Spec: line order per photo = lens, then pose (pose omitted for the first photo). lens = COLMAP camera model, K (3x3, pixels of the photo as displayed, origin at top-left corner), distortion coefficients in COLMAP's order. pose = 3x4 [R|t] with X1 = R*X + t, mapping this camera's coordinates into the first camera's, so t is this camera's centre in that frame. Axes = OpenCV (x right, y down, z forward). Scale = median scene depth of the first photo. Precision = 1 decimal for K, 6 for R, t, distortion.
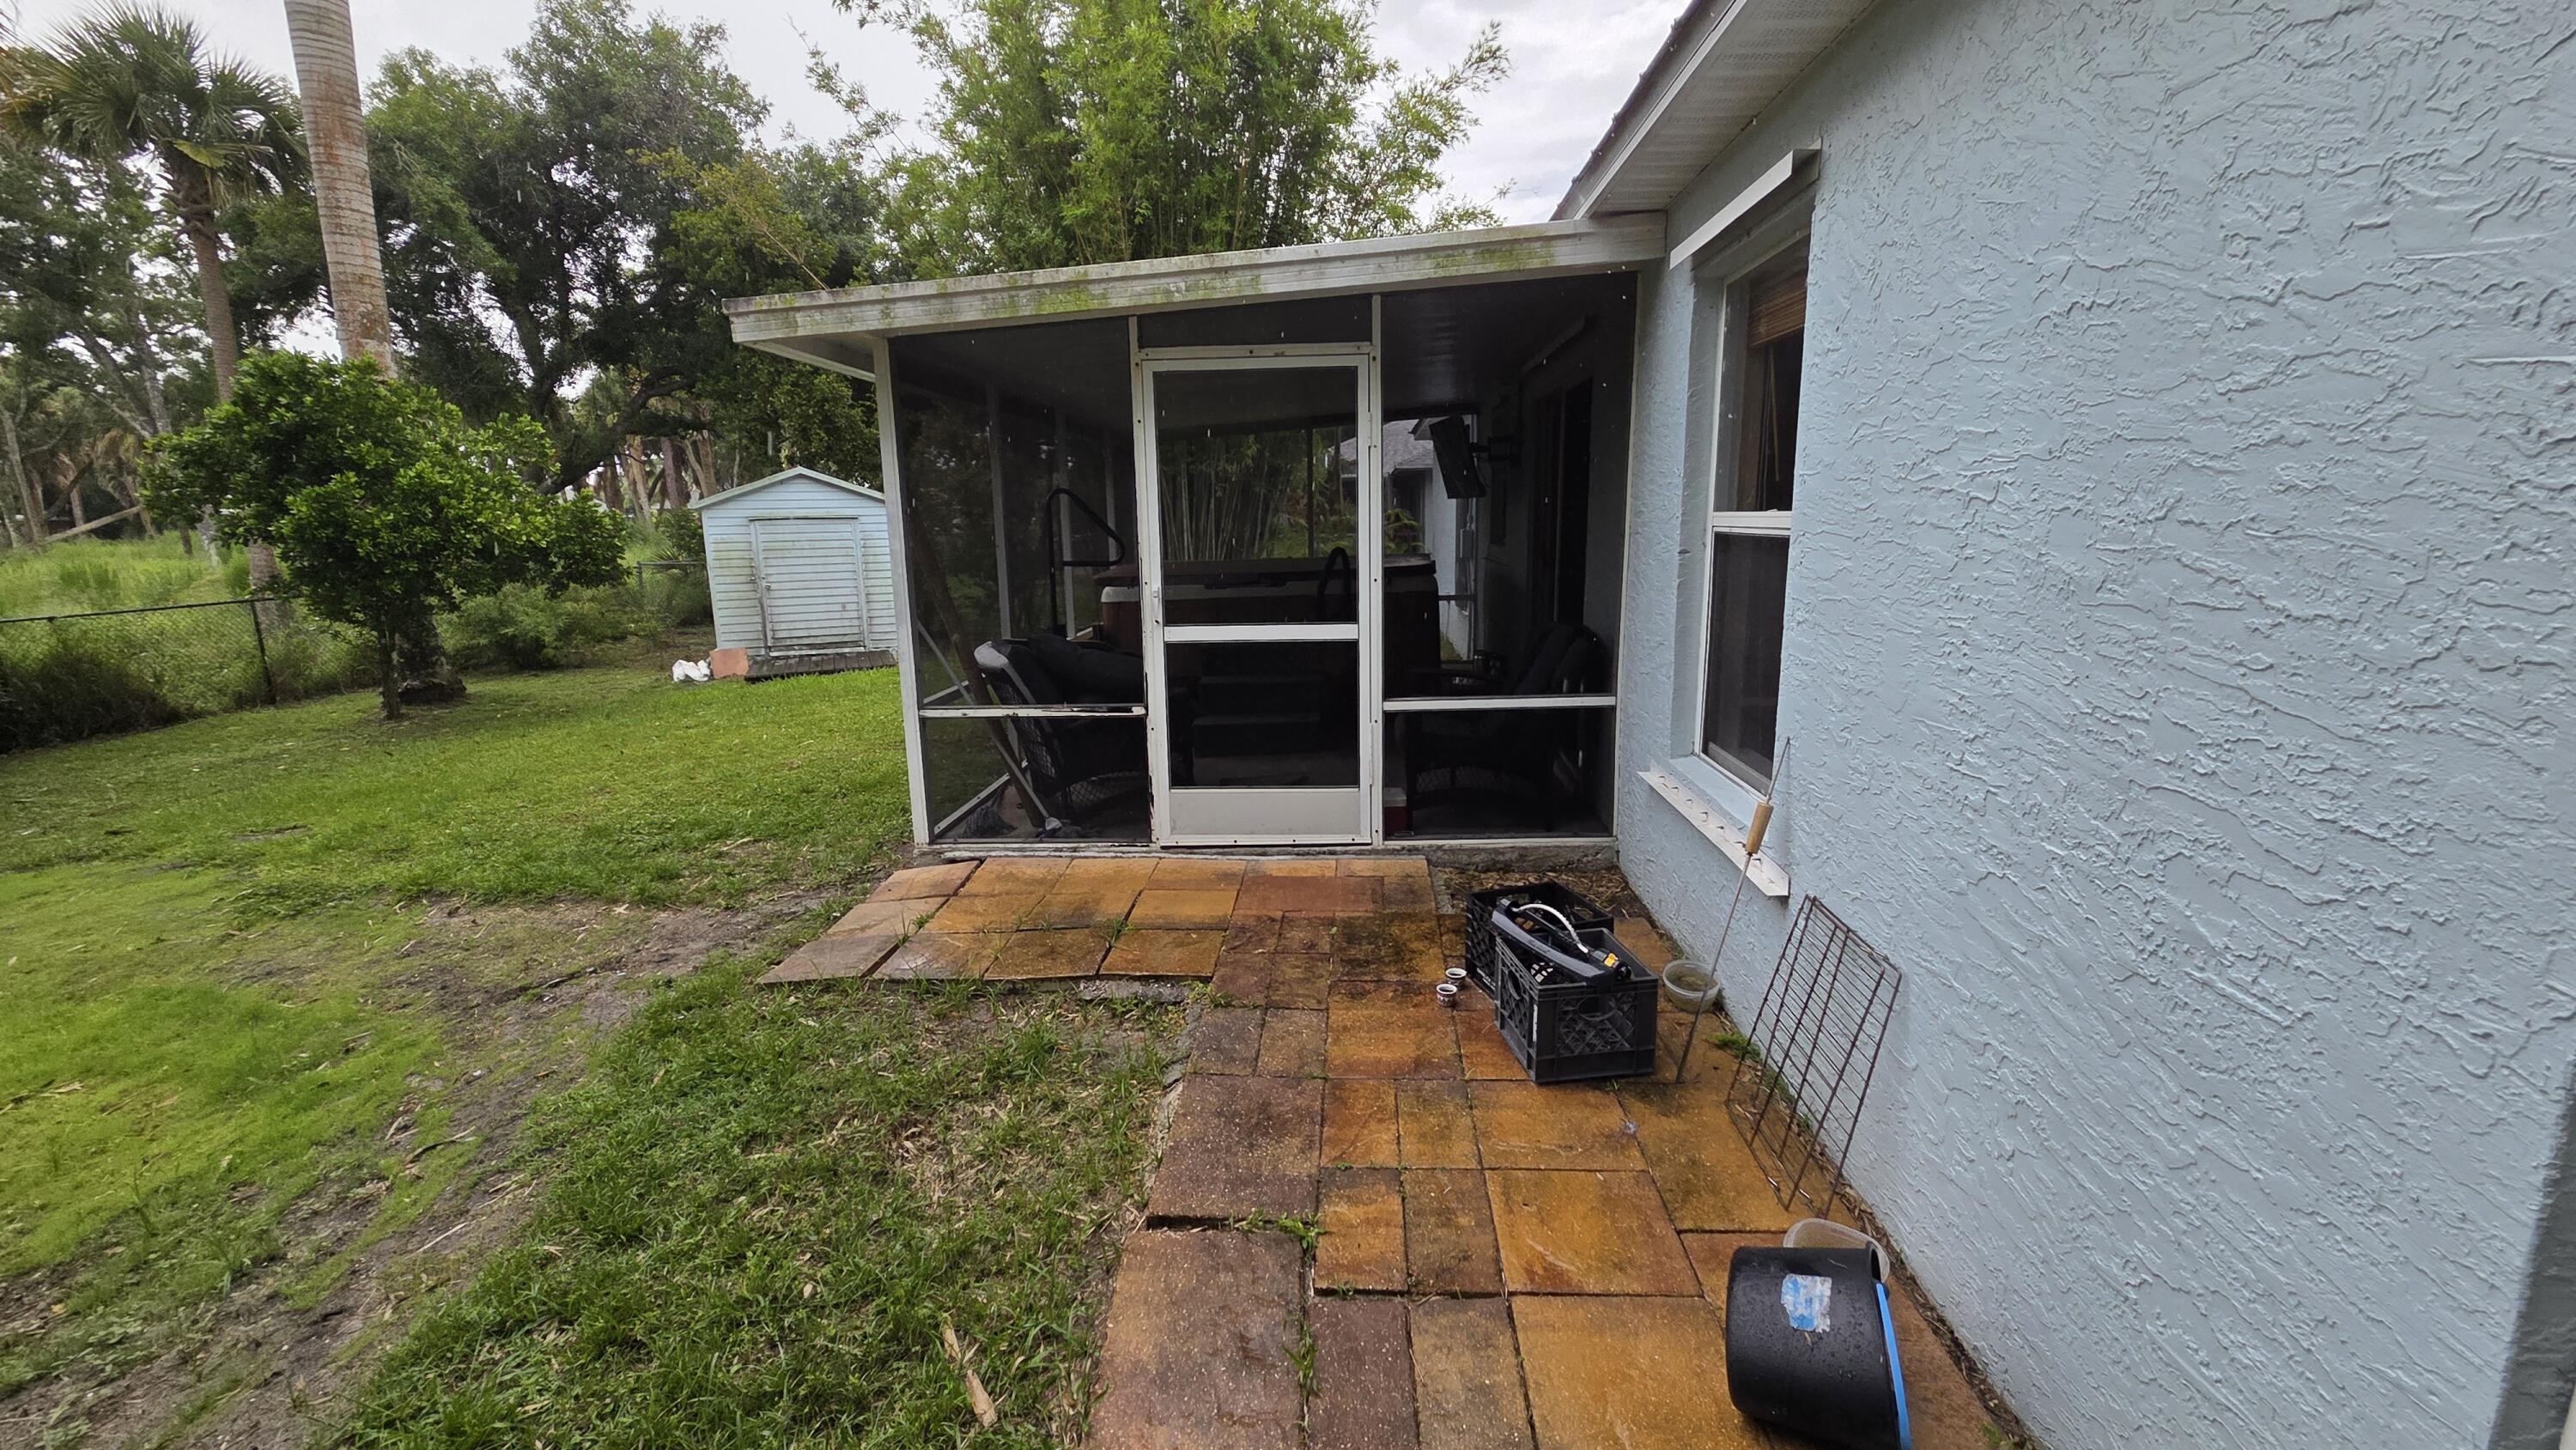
lens RADIAL K [[1047.6, 0, 1267.4], [0, 1047.6, 697.9], [0, 0, 1]] dist [0.009796, -0.002532]
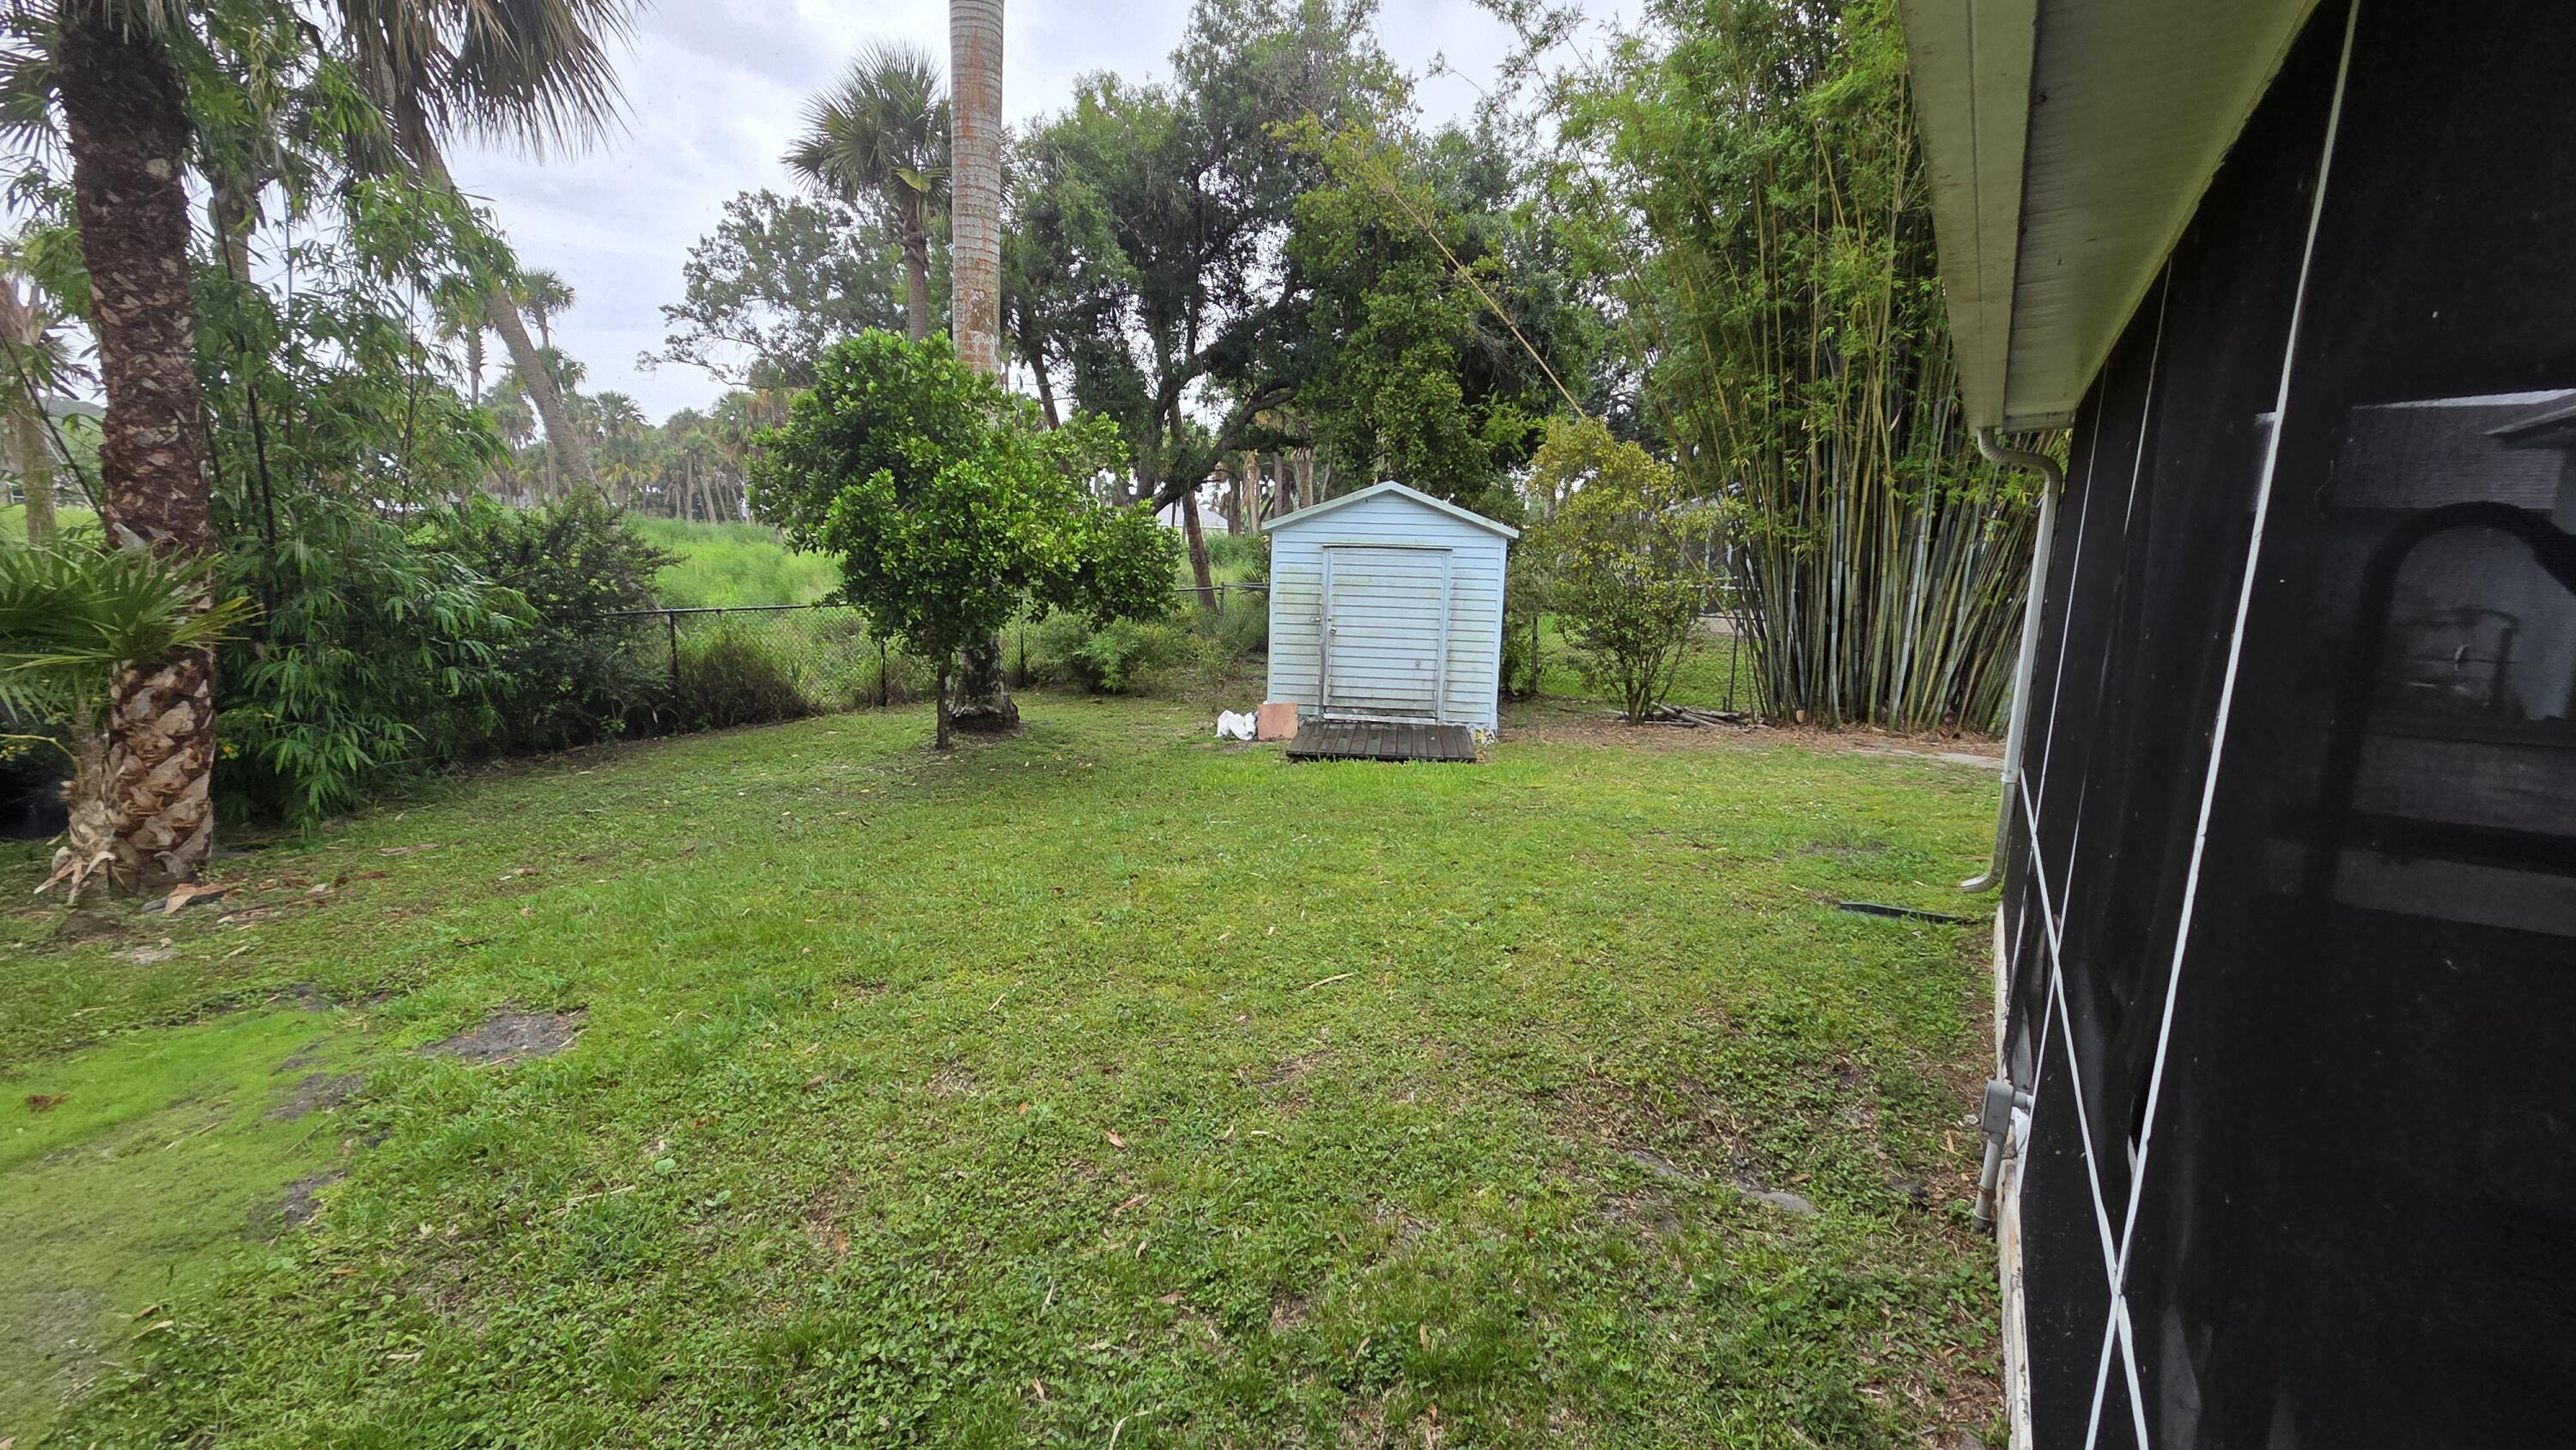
lens RADIAL K [[1047.6, 0, 1264.2], [0, 1047.6, 732.8], [0, 0, 1]] dist [0.009796, -0.002532]
pose [[0.864564, 0.133479, -0.484471, -0.116591], [-0.131675, 0.990567, 0.037935, -0.048857], [0.484964, 0.030995, 0.873985, 0.262360]]
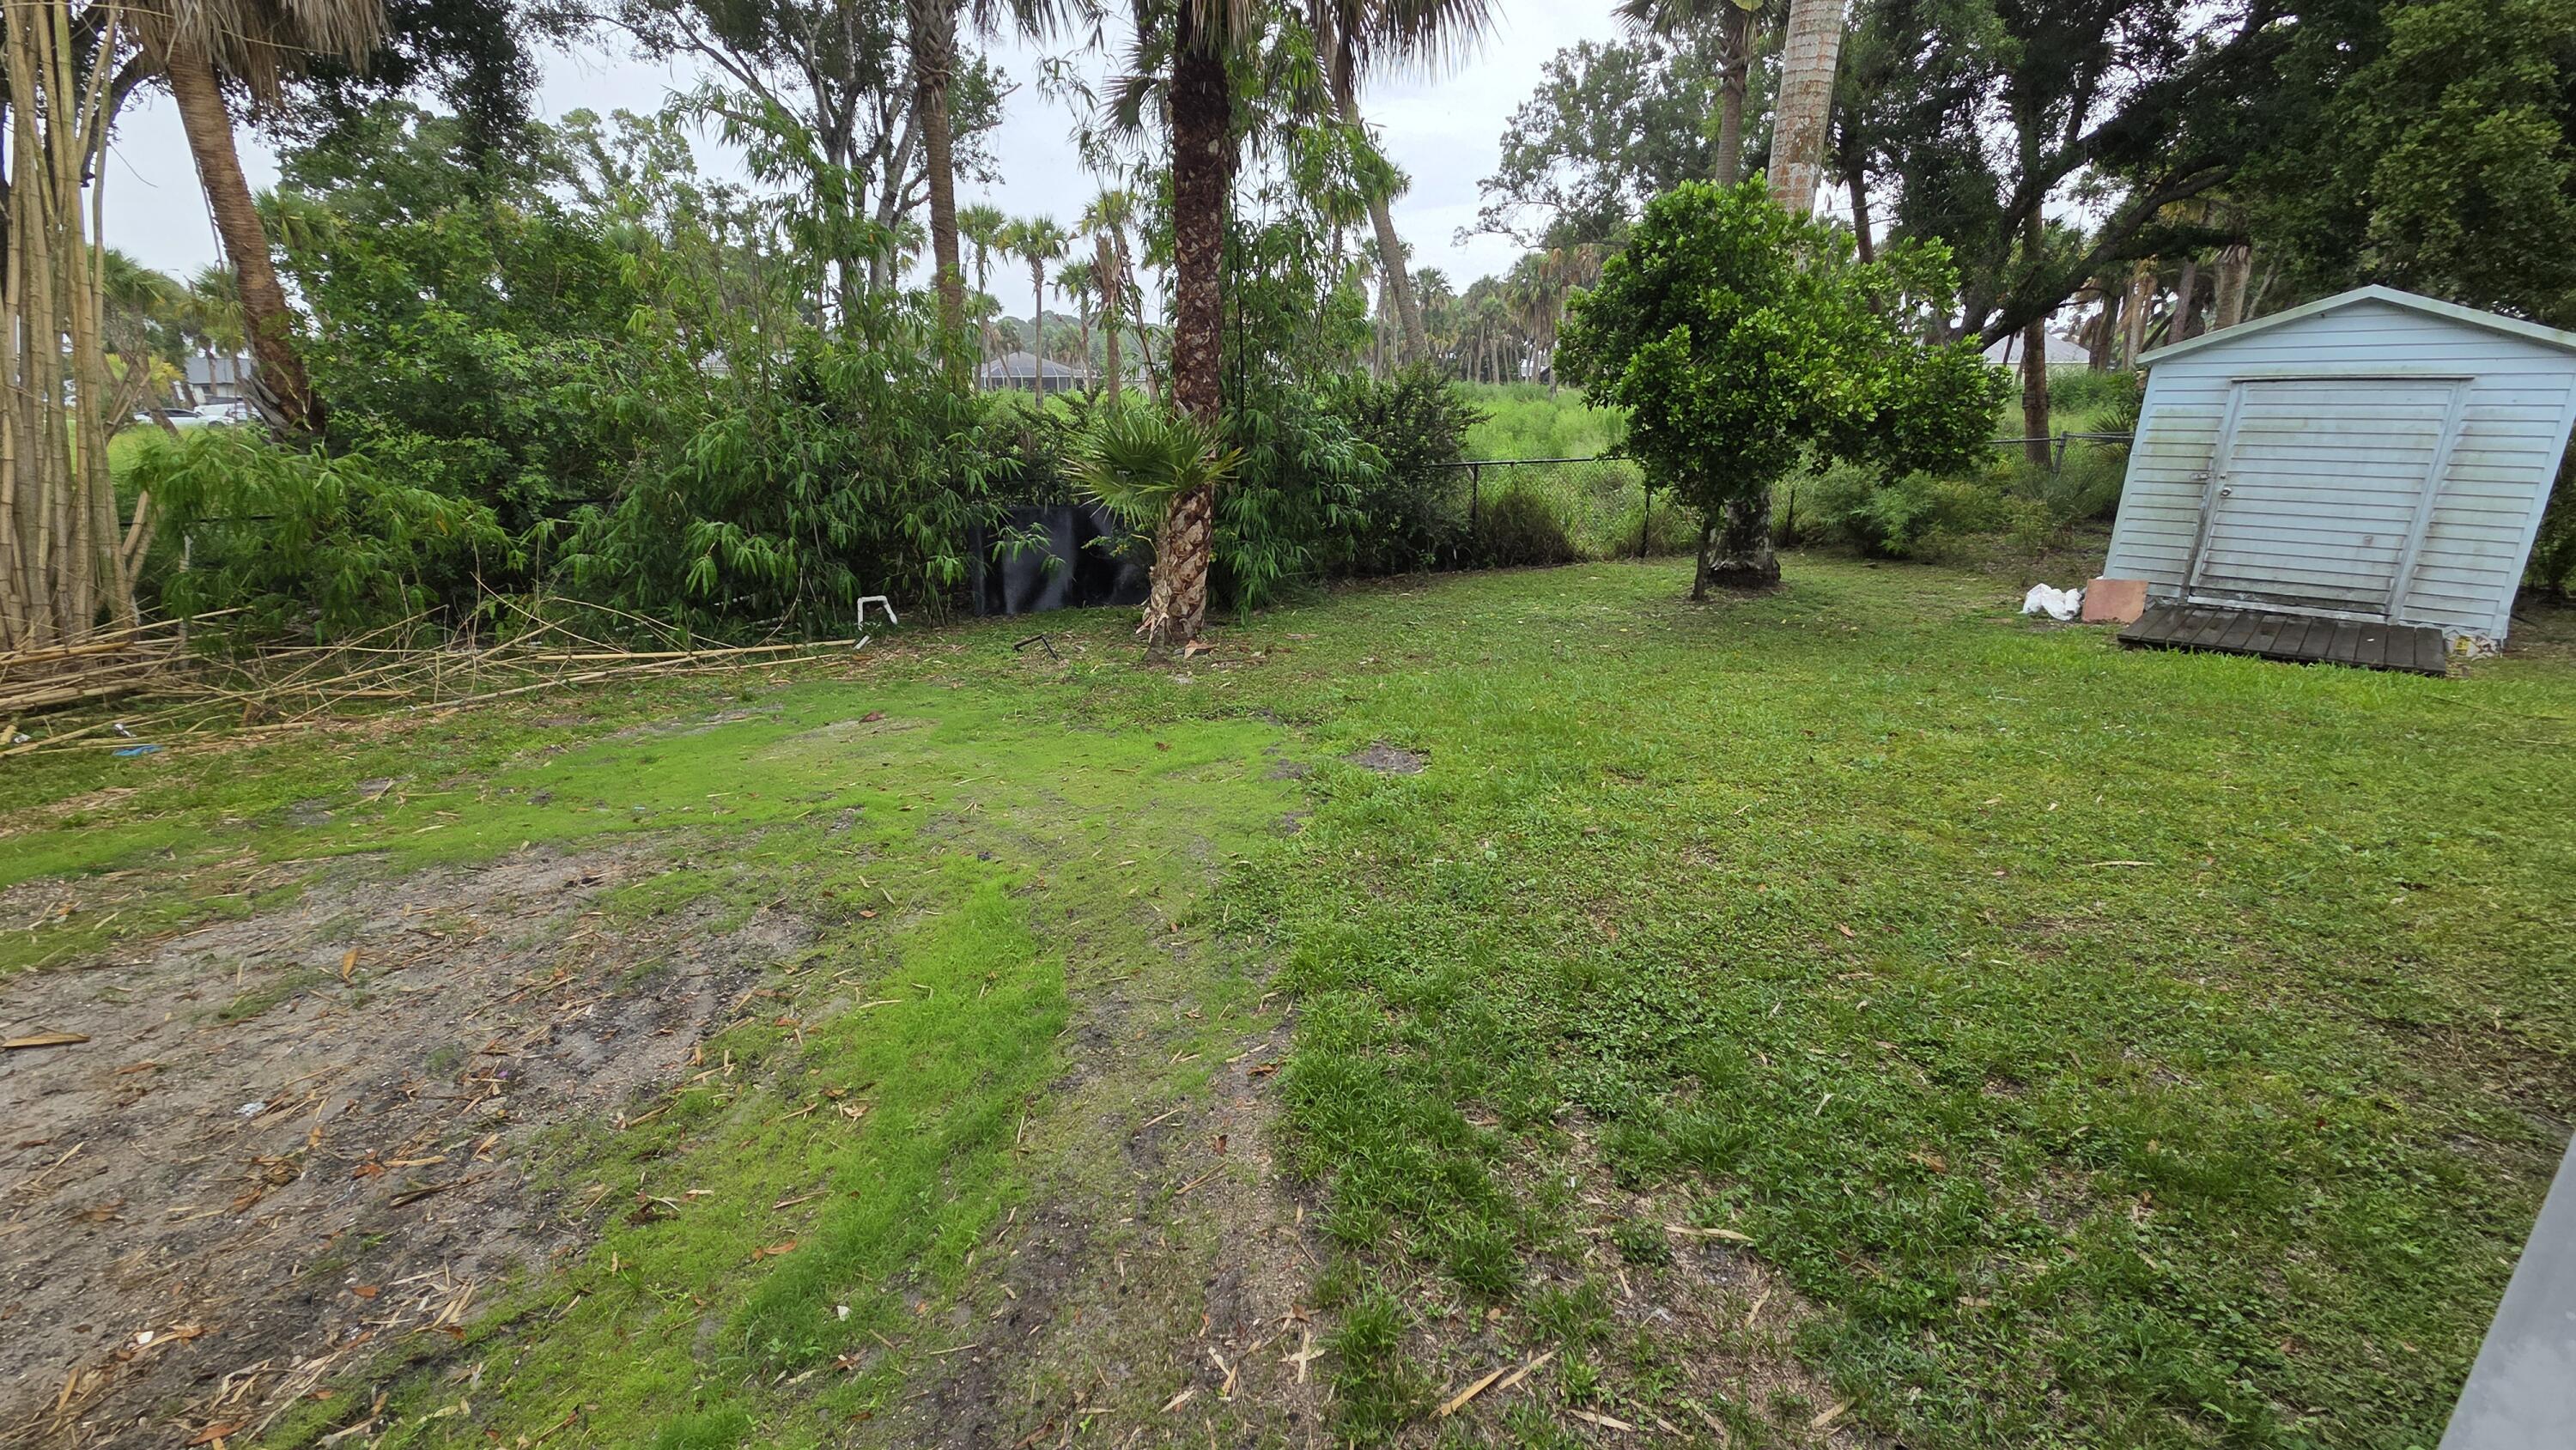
lens RADIAL K [[1047.6, 0, 1286.5], [0, 1047.6, 720.4], [0, 0, 1]] dist [0.009796, -0.002532]
pose [[0.377268, 0.295316, -0.877757, -0.088361], [-0.158862, 0.954383, 0.252816, -0.042586], [0.912377, 0.044063, 0.406972, 0.222440]]
